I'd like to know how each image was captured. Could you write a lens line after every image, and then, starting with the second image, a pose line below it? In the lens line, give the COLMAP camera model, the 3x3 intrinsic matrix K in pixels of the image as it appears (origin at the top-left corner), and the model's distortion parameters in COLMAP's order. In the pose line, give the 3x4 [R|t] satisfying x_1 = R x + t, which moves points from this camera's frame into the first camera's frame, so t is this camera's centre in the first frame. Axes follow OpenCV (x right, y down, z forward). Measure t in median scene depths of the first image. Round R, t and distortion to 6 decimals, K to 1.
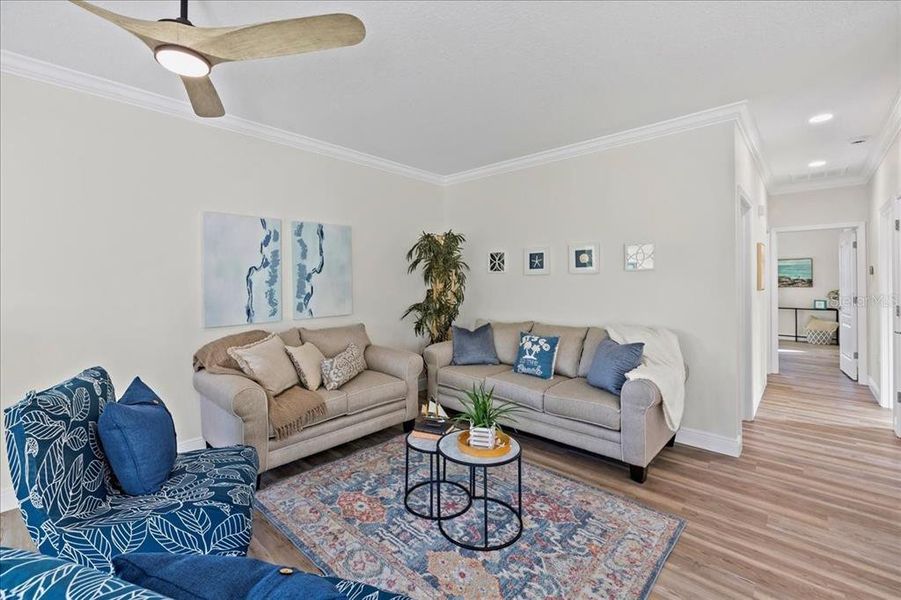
lens RADIAL K [[380.3, 0, 448.5], [0, 380.3, 277.9], [0, 0, 1]] dist [-0.000375, -0.000070]
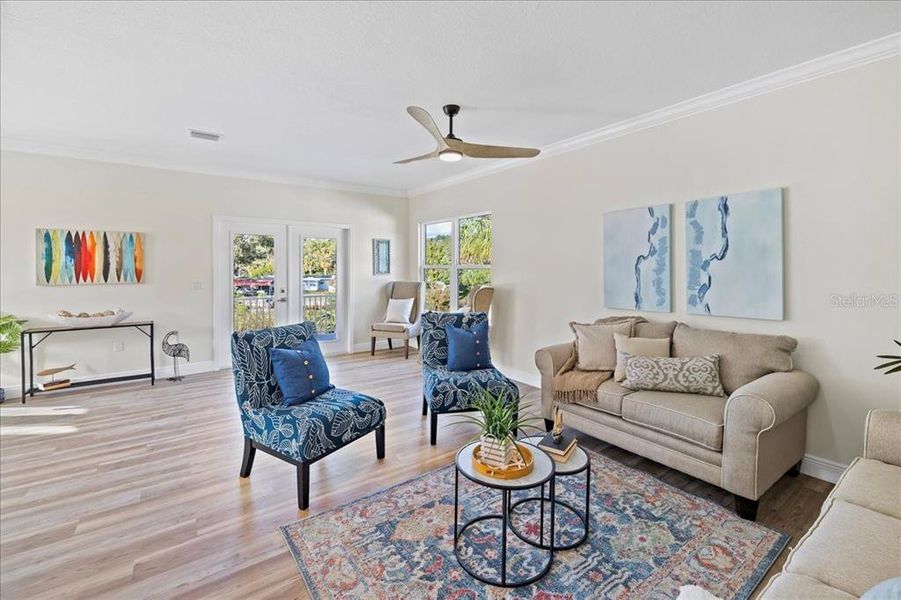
lens RADIAL K [[391.1, 0, 447.9], [0, 391.1, 271.6], [0, 0, 1]] dist [0.000945, 0.000141]
pose [[-0.200449, 0.009503, -0.979658, 0.629263], [0.005924, 0.999946, 0.008488, 0.002156], [0.979686, -0.004102, -0.200495, 0.683140]]
